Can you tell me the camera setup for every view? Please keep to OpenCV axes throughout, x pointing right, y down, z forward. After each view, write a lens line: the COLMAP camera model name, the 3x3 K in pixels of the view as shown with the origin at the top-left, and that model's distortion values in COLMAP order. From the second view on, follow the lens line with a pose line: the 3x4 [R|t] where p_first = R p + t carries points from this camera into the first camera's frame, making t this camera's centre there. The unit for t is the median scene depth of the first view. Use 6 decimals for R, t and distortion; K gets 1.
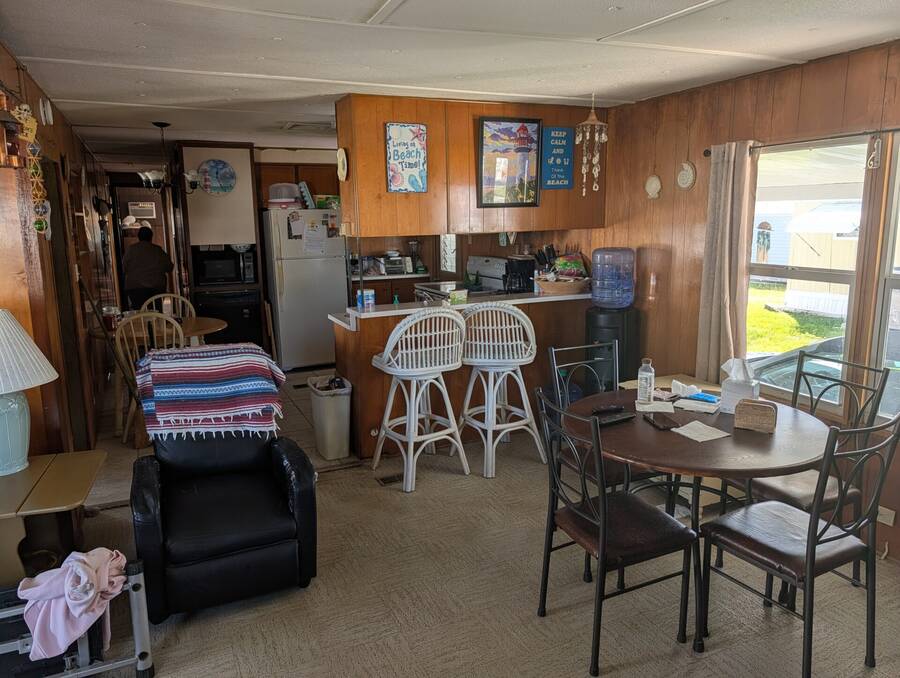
lens RADIAL K [[648.7, 0, 450.0], [0, 648.7, 339.0], [0, 0, 1]] dist [0.002556, -0.000140]
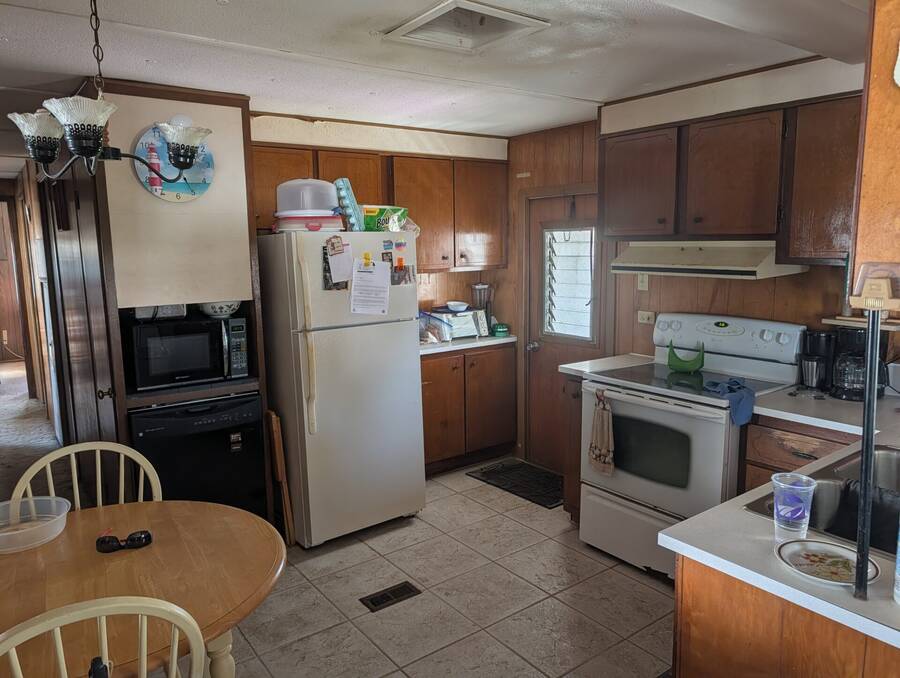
lens RADIAL K [[648.7, 0, 450.0], [0, 648.7, 339.0], [0, 0, 1]] dist [0.002556, -0.000140]
pose [[0.979852, -0.035543, 0.196537, -0.249771], [0.044066, 0.998261, -0.039166, -0.090872], [-0.194803, 0.047037, 0.979714, 0.484292]]
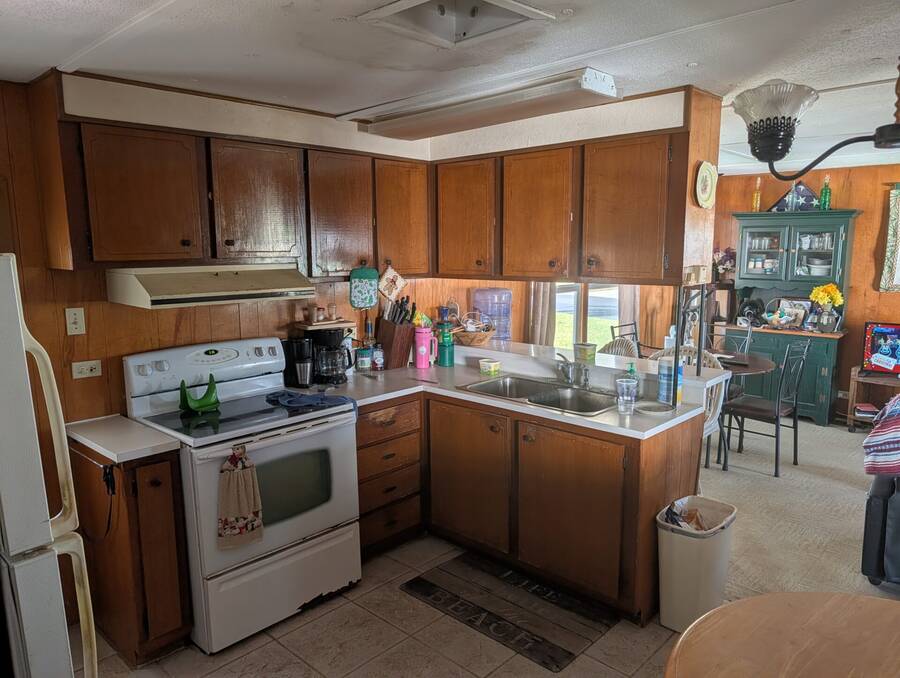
lens RADIAL K [[629.9, 0, 450.0], [0, 629.9, 339.0], [0, 0, 1]] dist [0.000461, -0.000911]
pose [[-0.369372, -0.121314, 0.921329, -0.438438], [0.192067, 0.960069, 0.203416, -0.183047], [-0.909216, 0.252093, -0.331323, 0.927277]]
